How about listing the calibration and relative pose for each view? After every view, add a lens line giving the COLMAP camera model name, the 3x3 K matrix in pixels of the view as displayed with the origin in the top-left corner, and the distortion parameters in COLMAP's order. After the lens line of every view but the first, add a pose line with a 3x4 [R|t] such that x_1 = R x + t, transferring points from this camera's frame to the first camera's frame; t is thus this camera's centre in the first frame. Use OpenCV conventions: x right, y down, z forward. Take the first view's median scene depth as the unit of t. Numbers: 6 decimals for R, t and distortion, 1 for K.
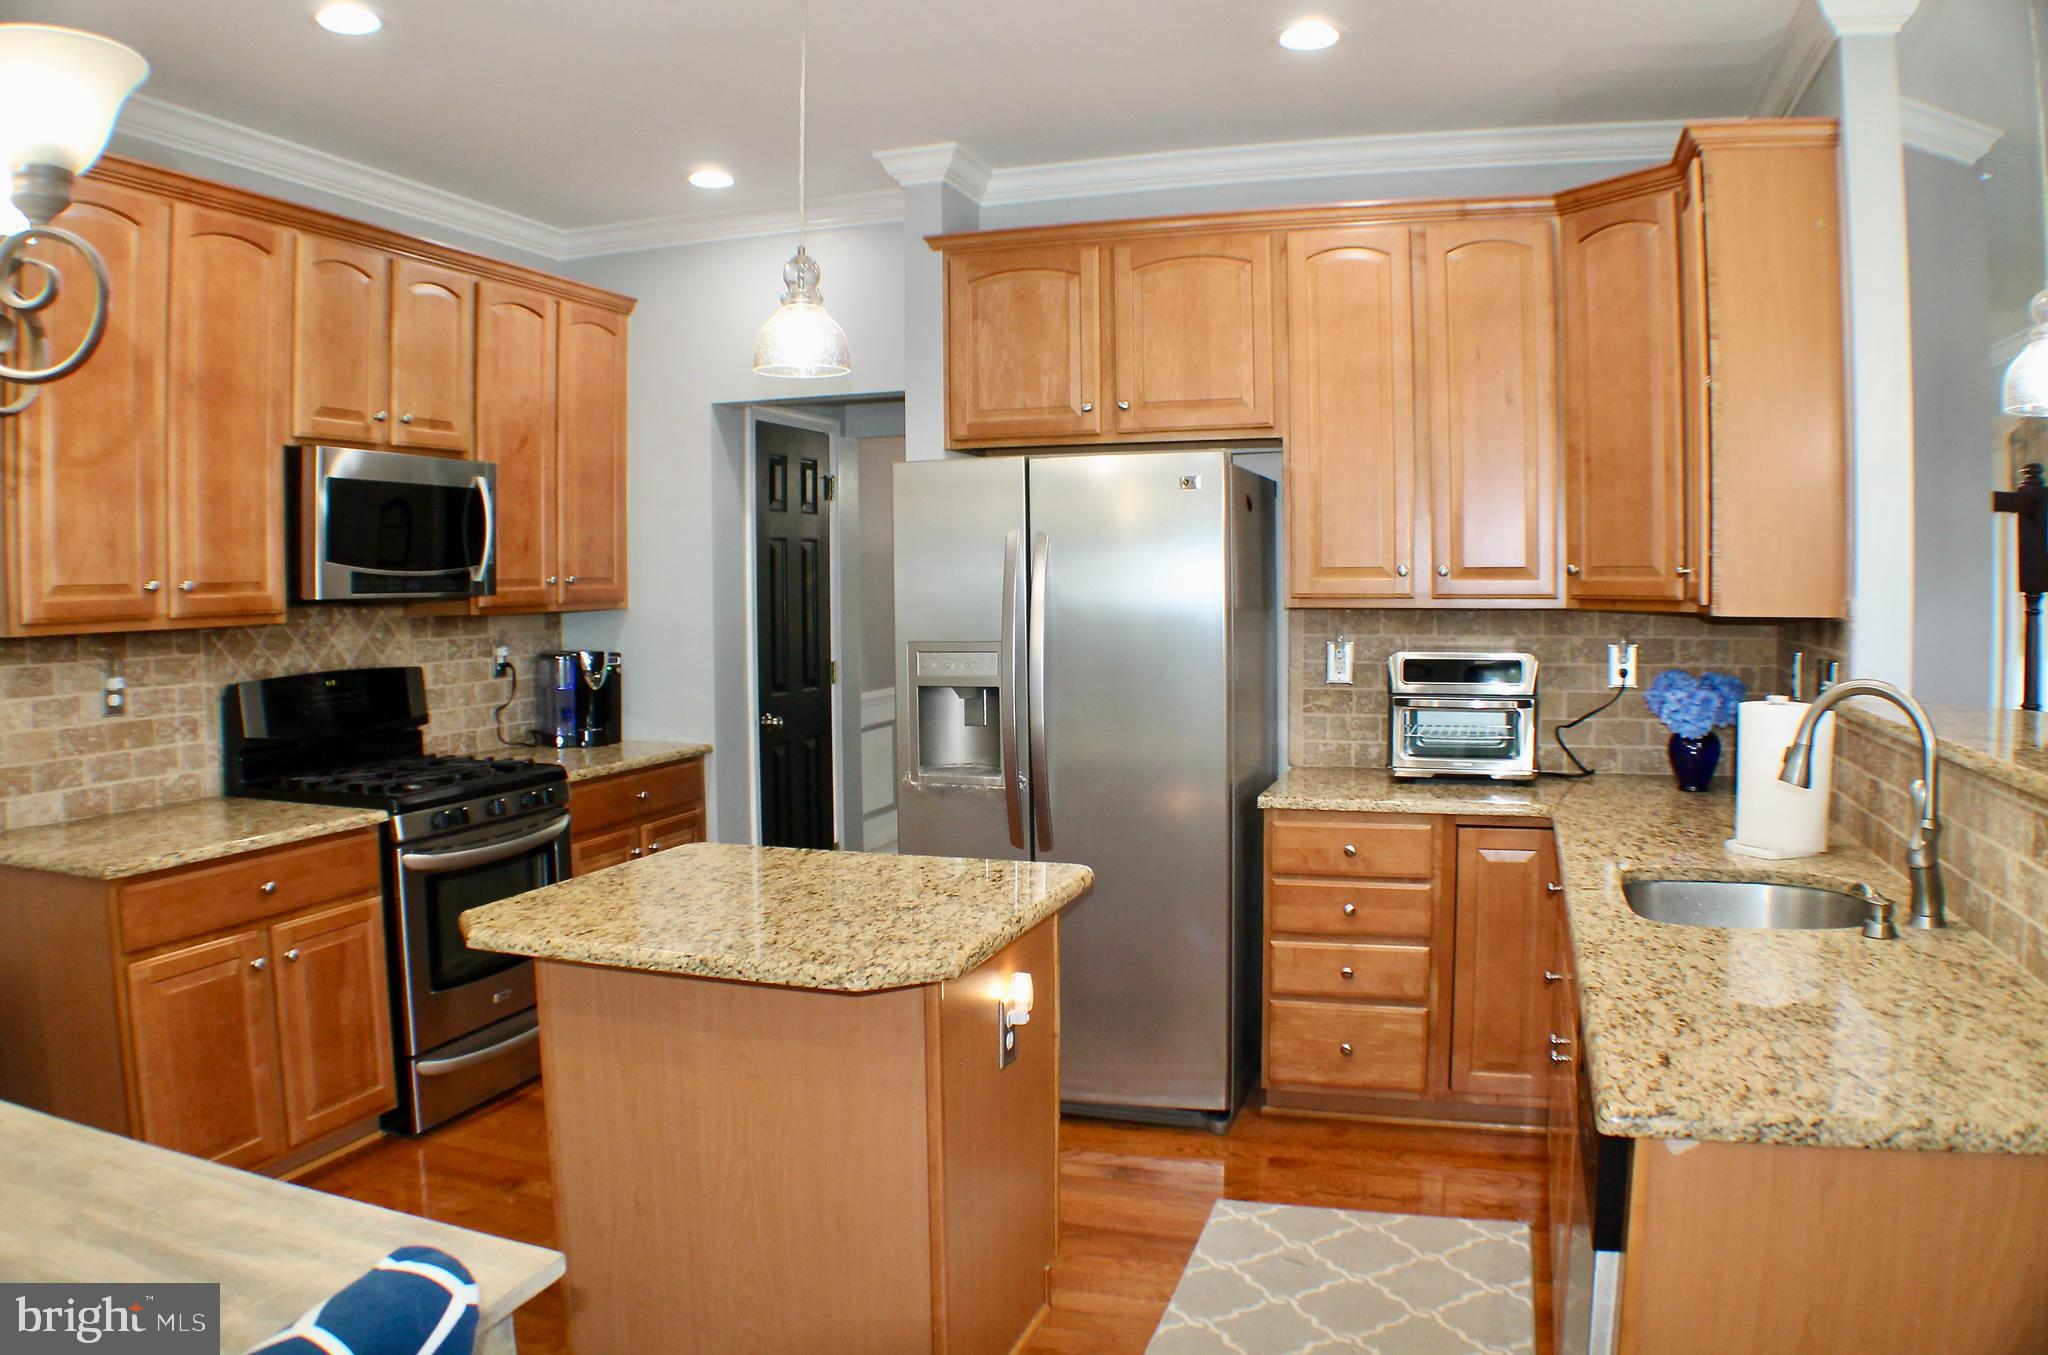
lens RADIAL K [[1493.2, 0, 1024.0], [0, 1493.2, 677.5], [0, 0, 1]] dist [-0.223061, 0.072388]
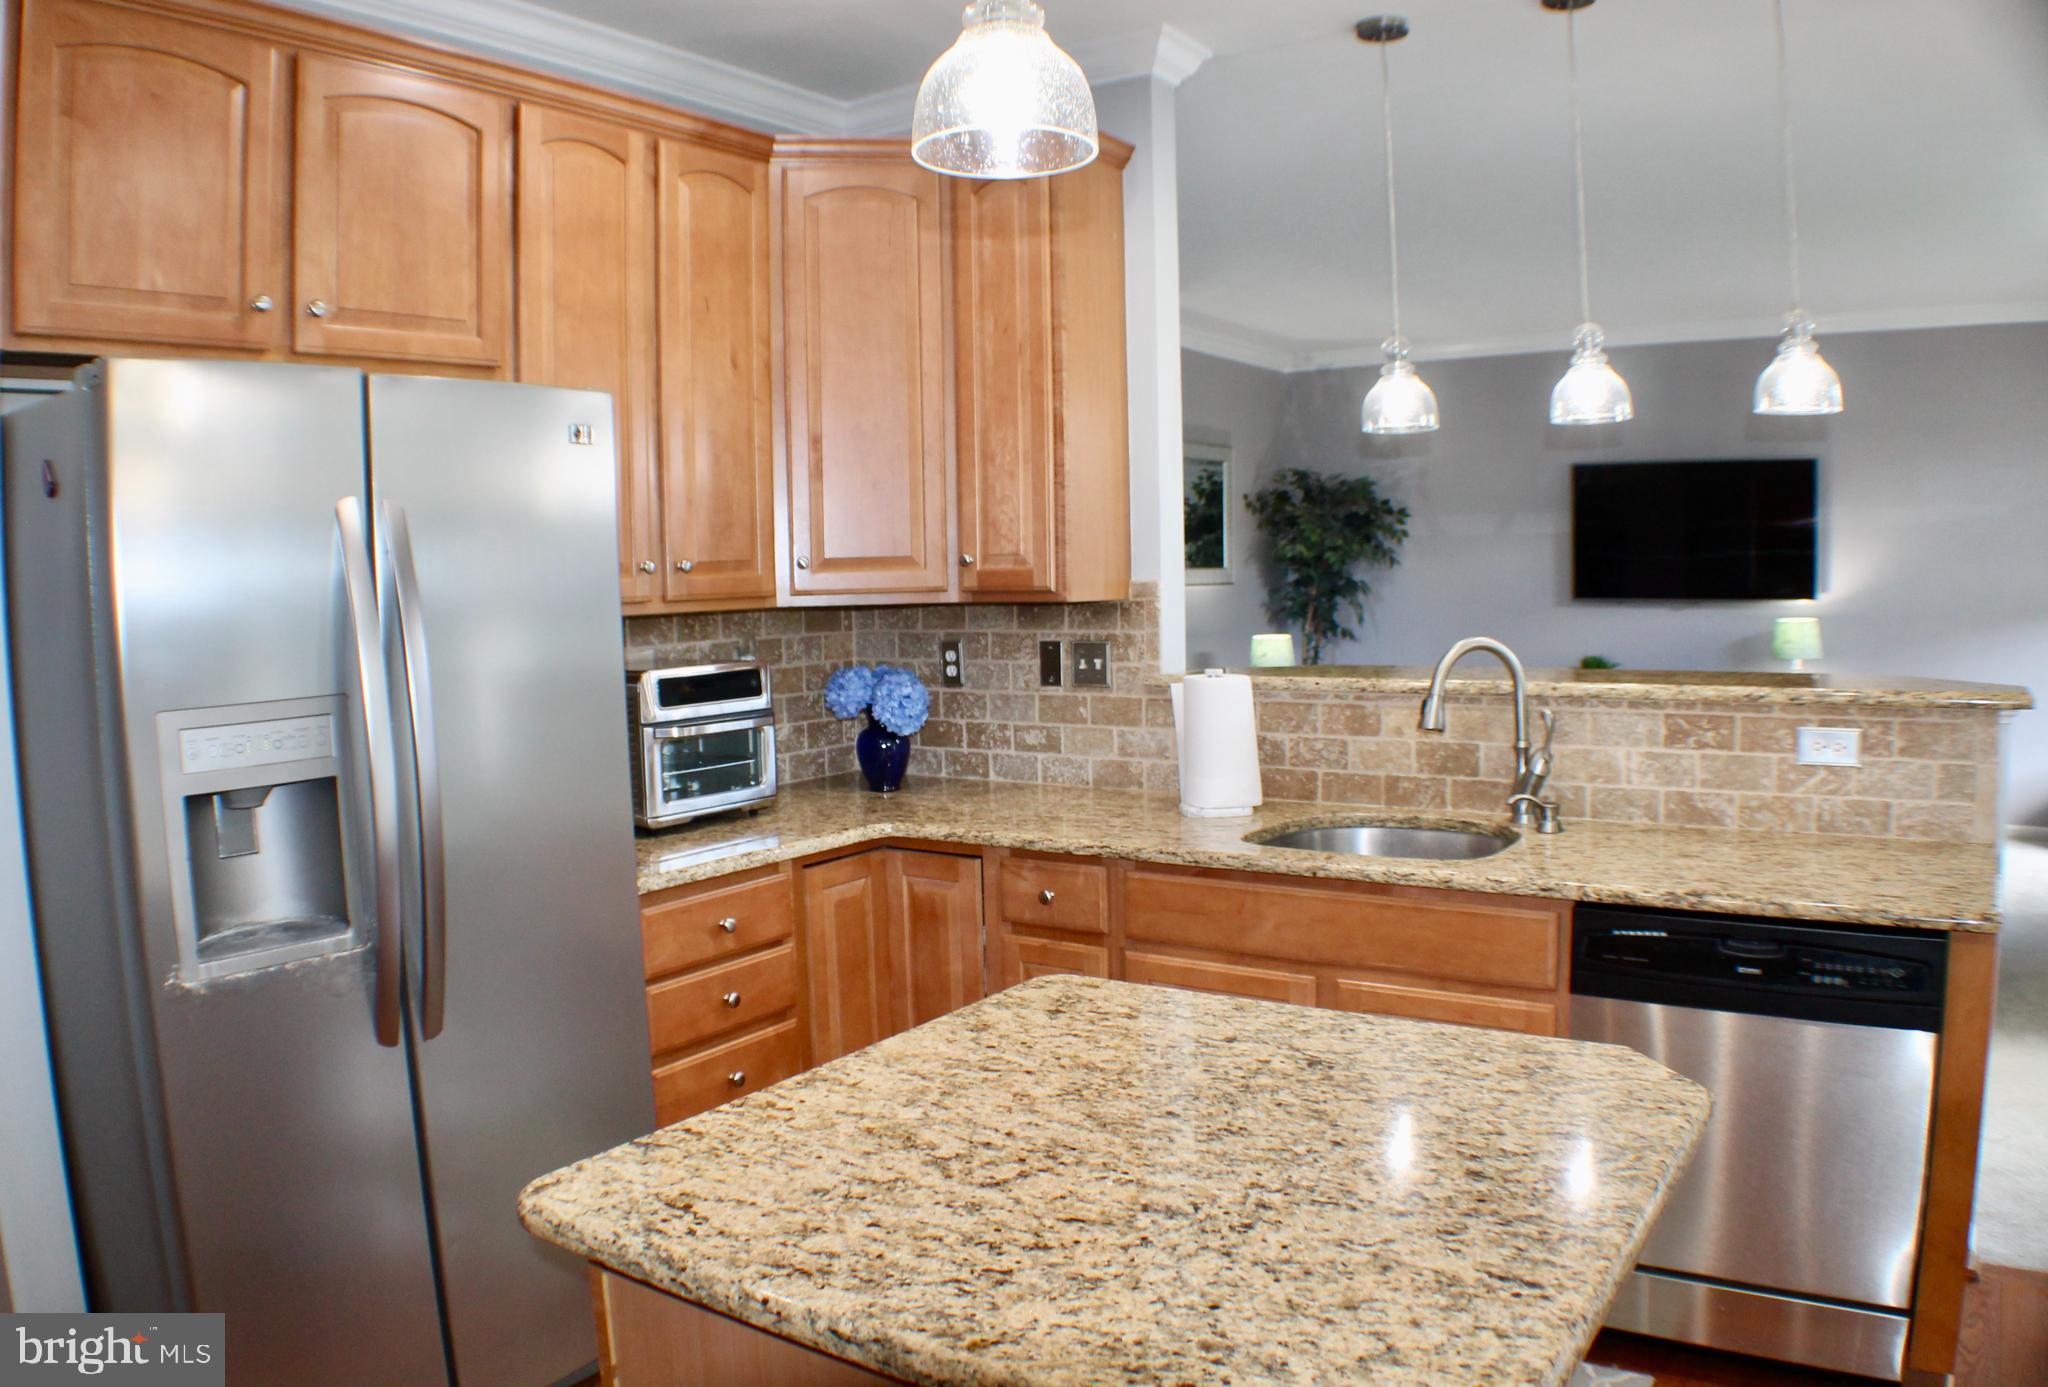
lens RADIAL K [[1507.0, 0, 972.5], [0, 1507.0, 703.3], [0, 0, 1]] dist [-0.192784, 0.005462]
pose [[0.293768, -0.081715, 0.952377, -0.485653], [0.082450, 0.994792, 0.059922, -0.035762], [-0.952314, 0.060920, 0.298976, 0.637229]]
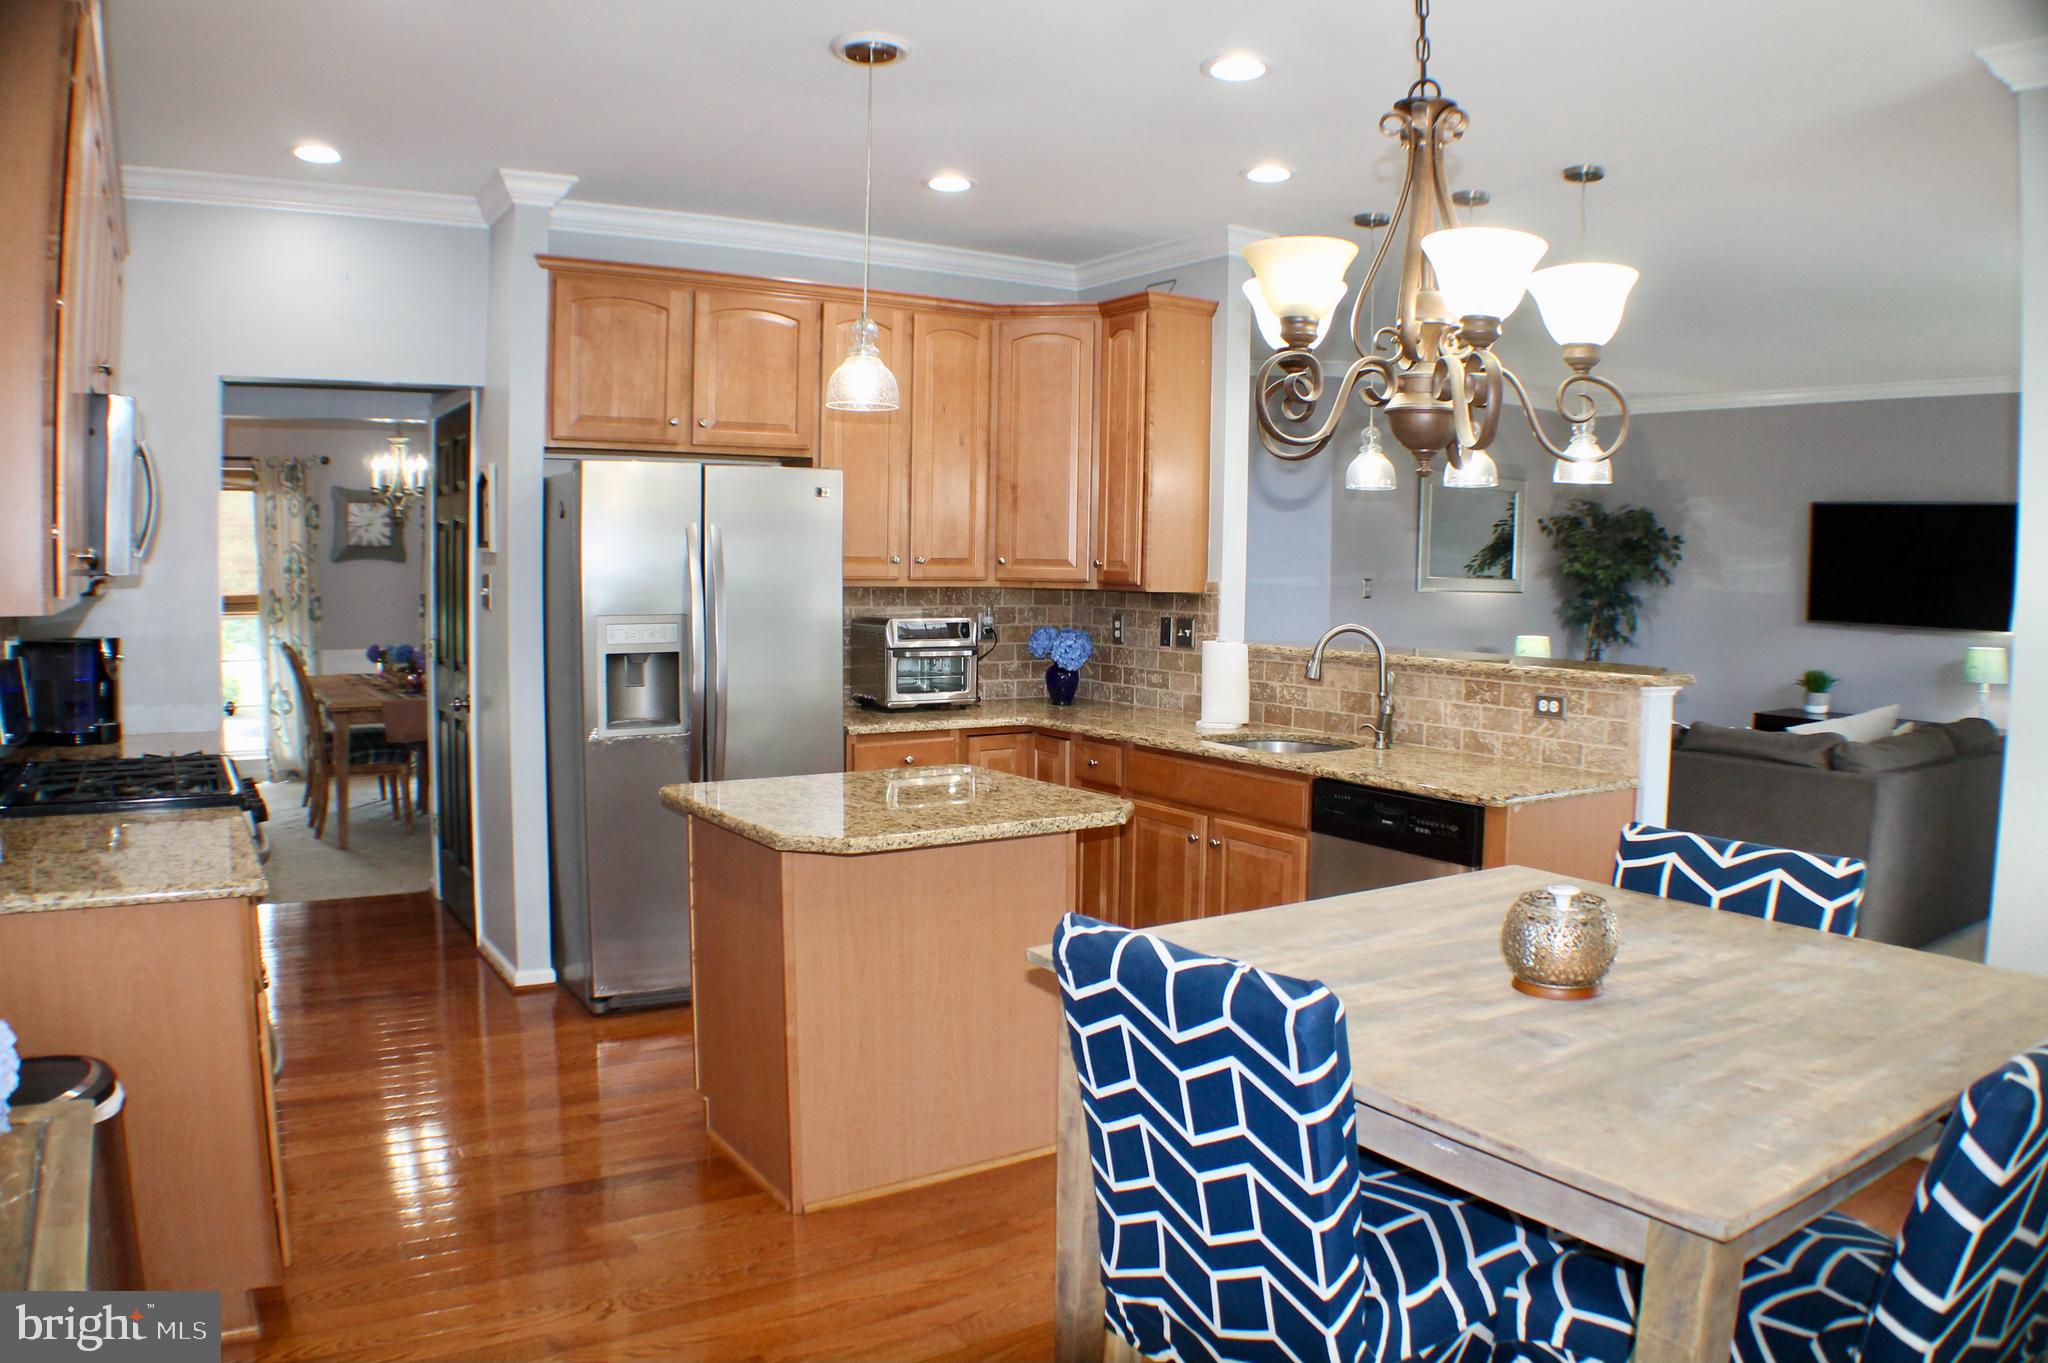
lens RADIAL K [[1446.1, 0, 1029.6], [0, 1446.1, 691.5], [0, 0, 1]] dist [-0.224146, 0.072649]
pose [[0.610985, -0.051672, 0.789954, -0.795534], [0.029283, 0.998660, 0.042675, -0.002976], [-0.791100, -0.002941, 0.611679, 0.067932]]
